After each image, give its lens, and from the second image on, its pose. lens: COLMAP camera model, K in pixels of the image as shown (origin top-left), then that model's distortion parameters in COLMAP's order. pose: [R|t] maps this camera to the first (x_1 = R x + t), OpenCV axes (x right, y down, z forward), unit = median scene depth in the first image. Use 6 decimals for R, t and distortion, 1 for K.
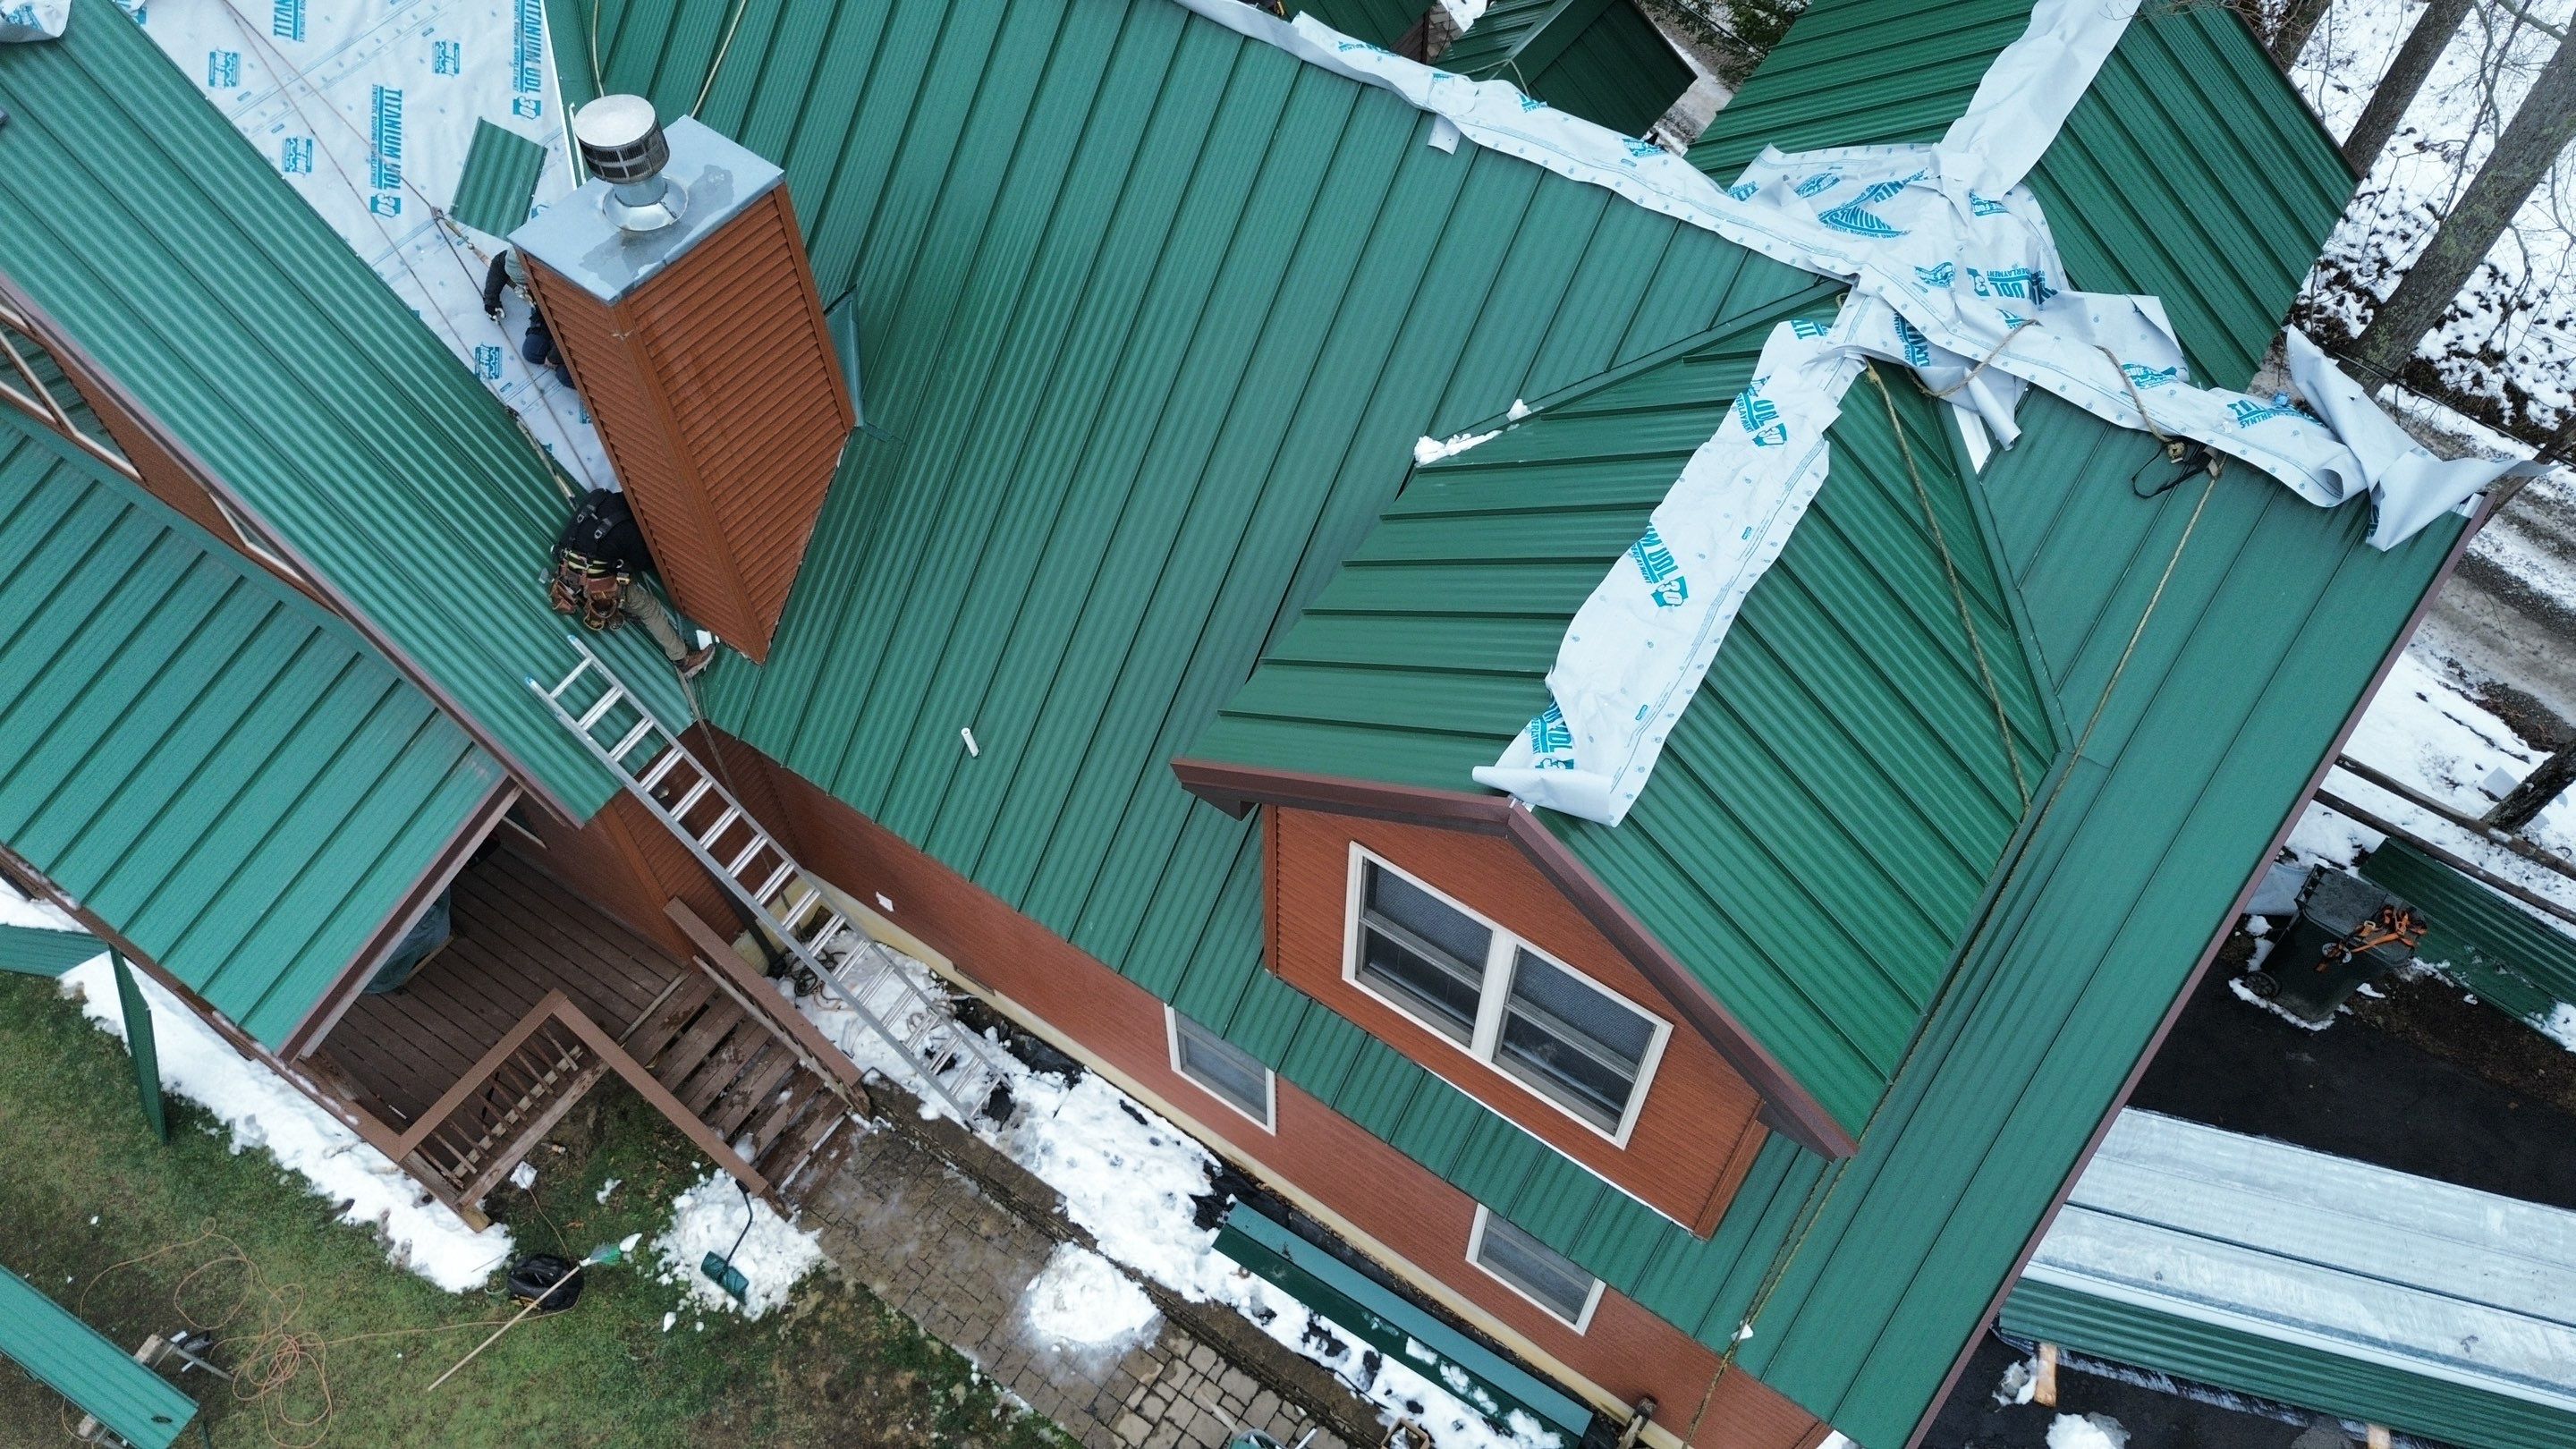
lens RADIAL K [[1808.0, 0, 1290.7], [0, 1808.0, 725.2], [0, 0, 1]] dist [0.065146, -0.053814]
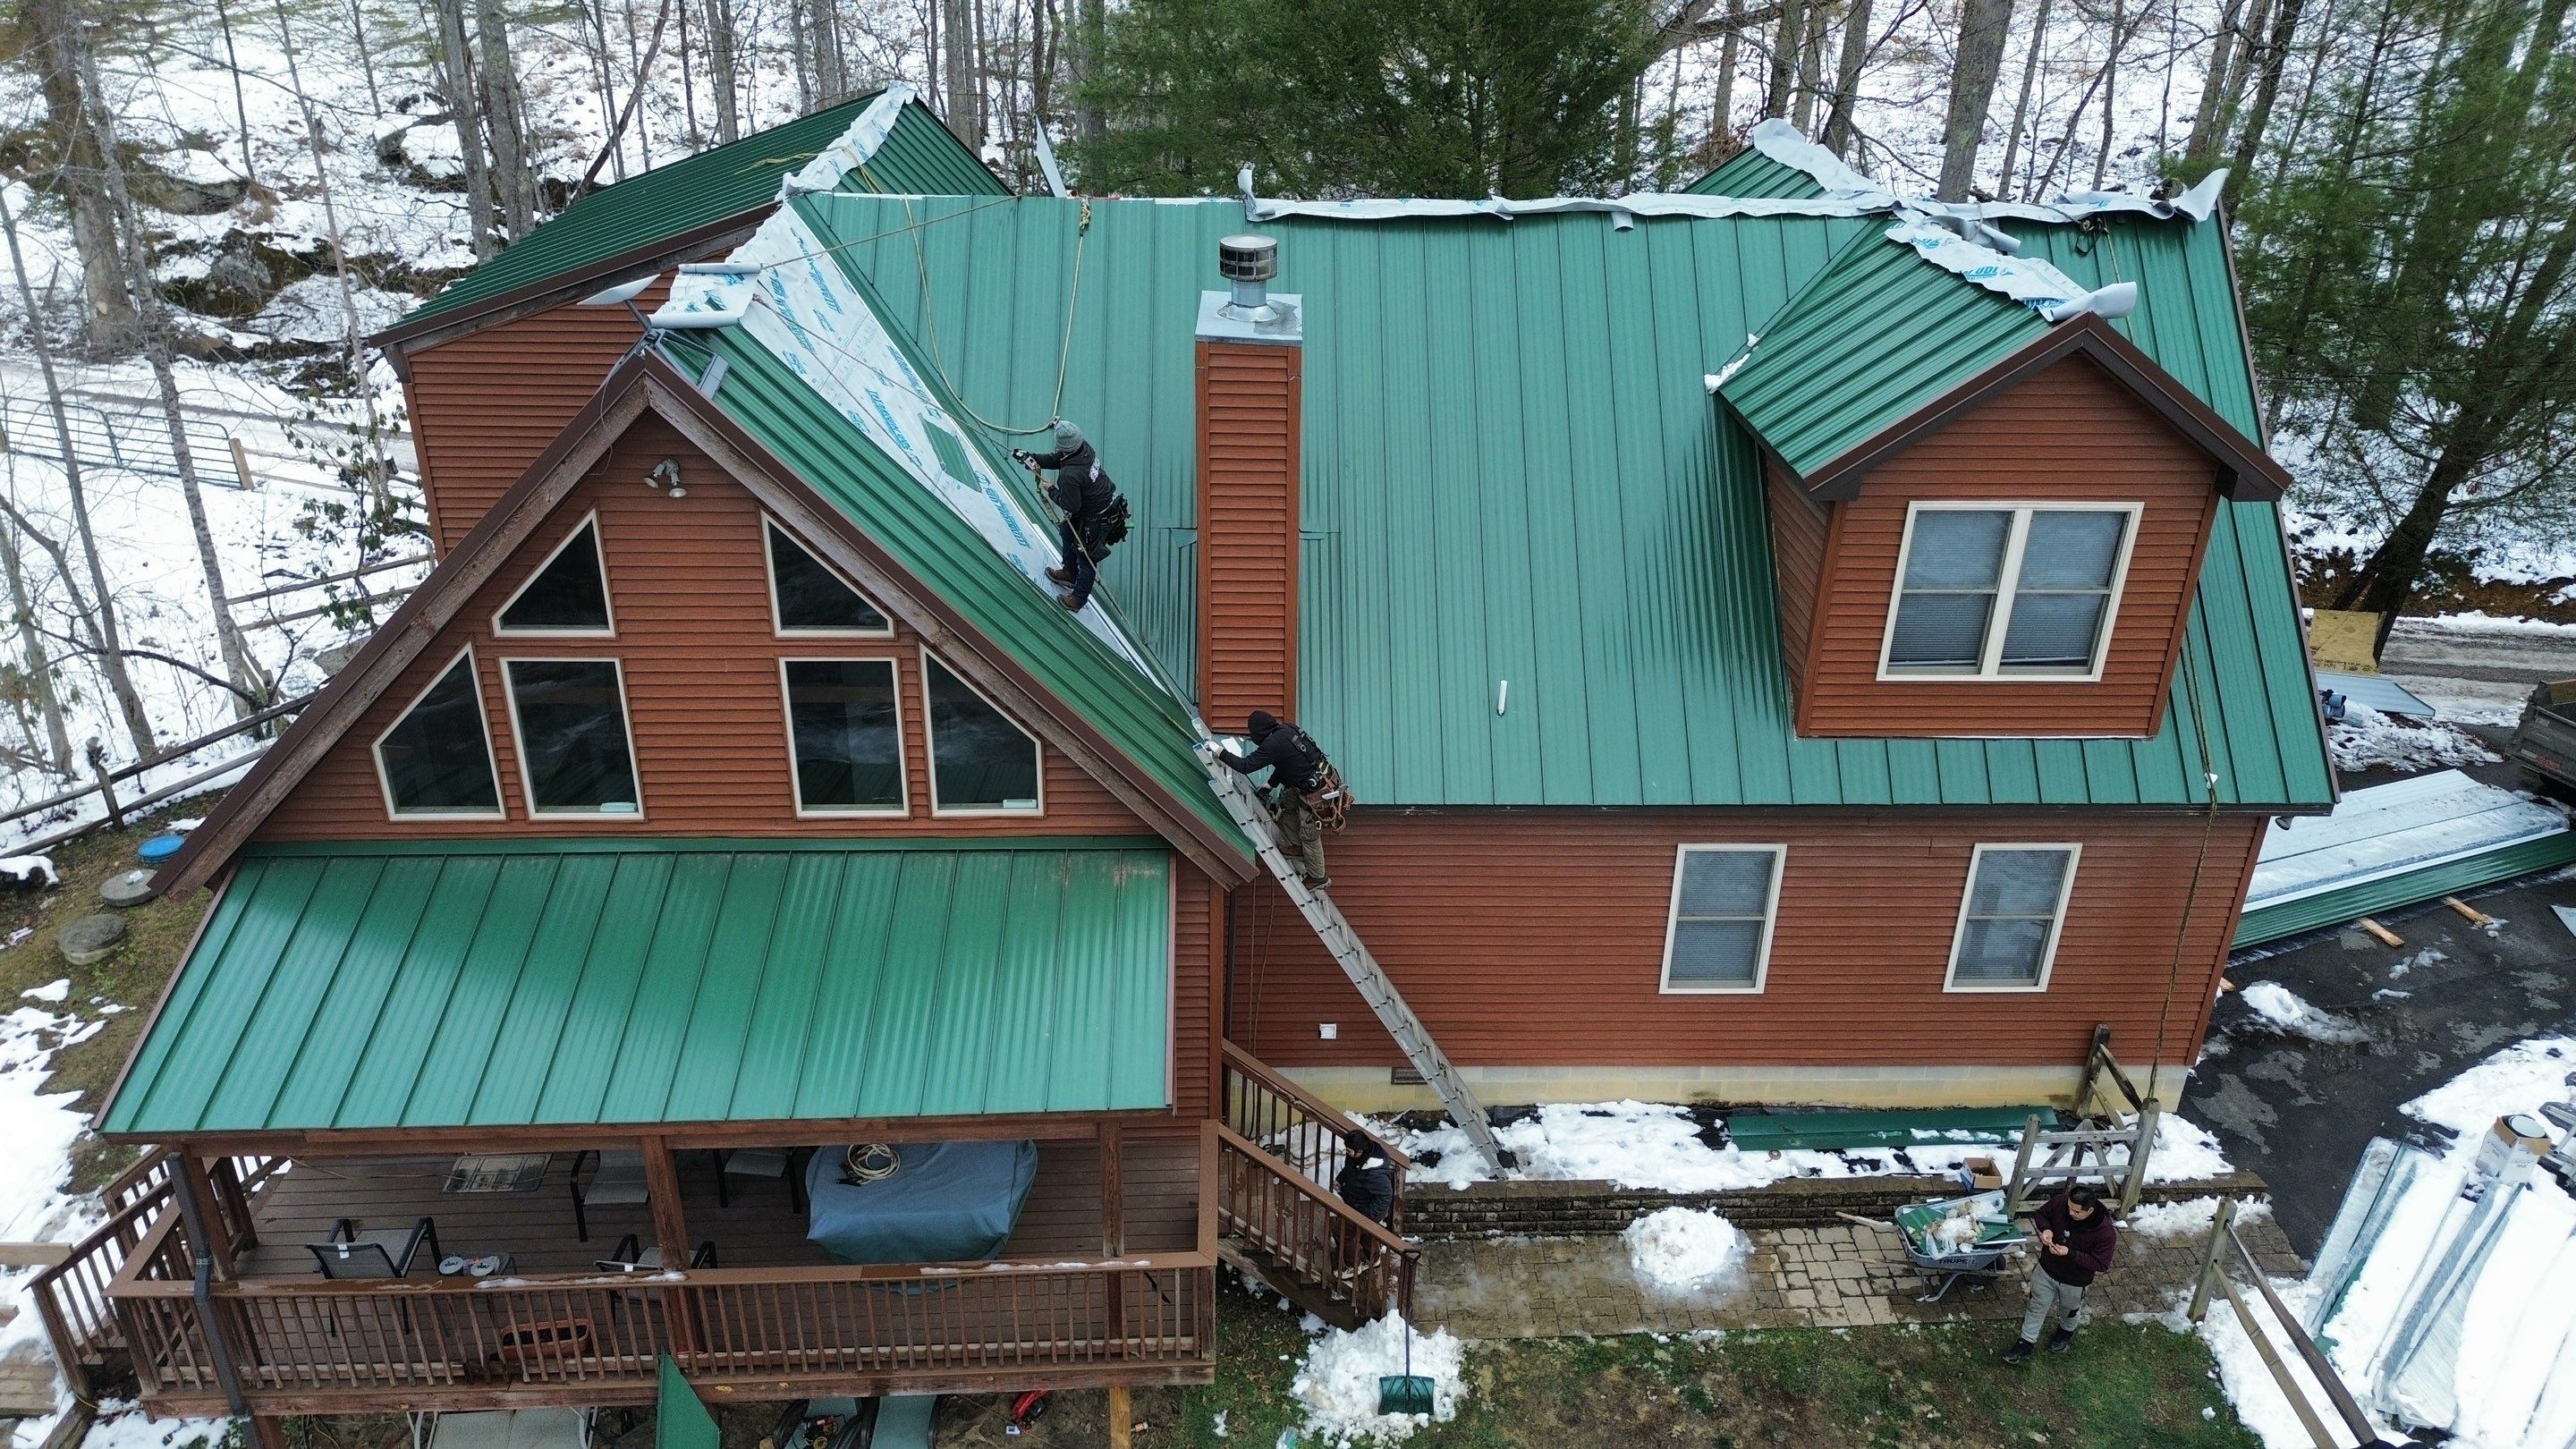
lens RADIAL K [[1808.0, 0, 1290.7], [0, 1808.0, 725.2], [0, 0, 1]] dist [0.065146, -0.053814]
pose [[0.804151, -0.257502, 0.535756, -0.821974], [0.478627, 0.814976, -0.326698, 0.308390], [-0.352502, 0.519141, 0.778611, 0.062192]]
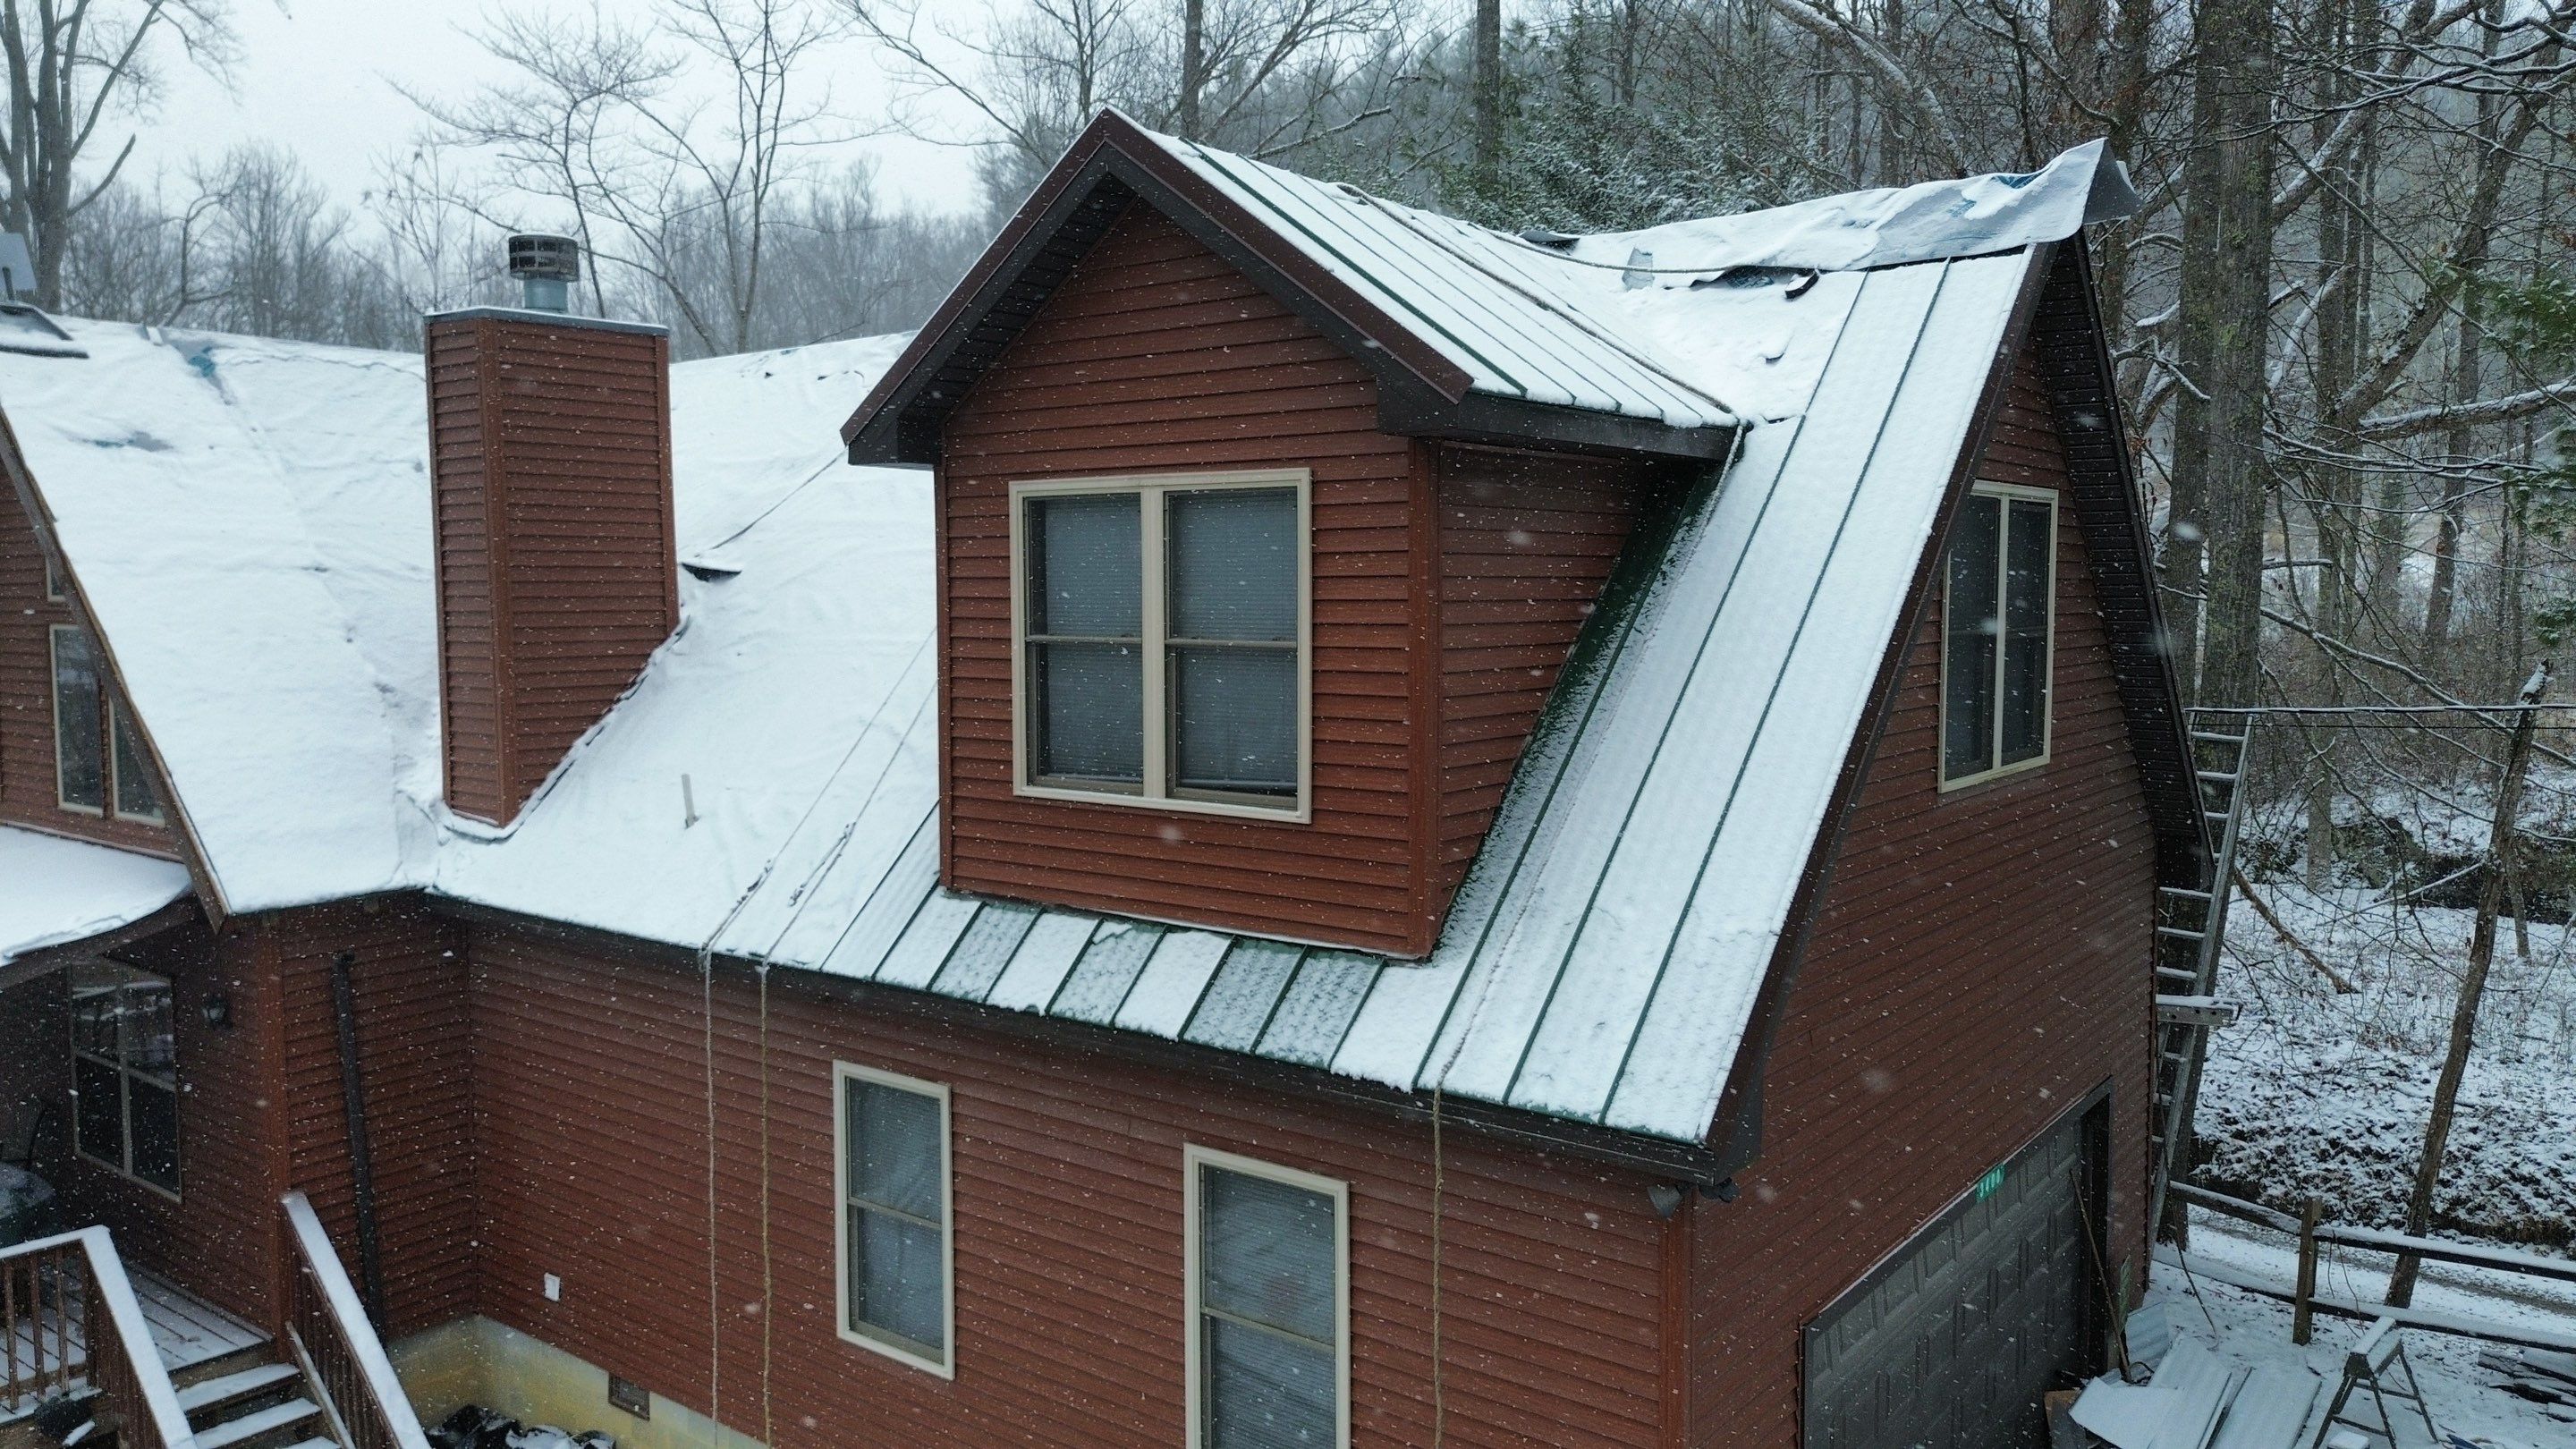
lens RADIAL K [[1808.0, 0, 1290.7], [0, 1808.0, 725.2], [0, 0, 1]] dist [0.065146, -0.053814]
pose [[0.997352, -0.000049, -0.072720, 0.166354], [-0.056784, 0.624181, -0.779214, 0.578504], [0.045429, 0.781280, 0.622525, 0.340033]]
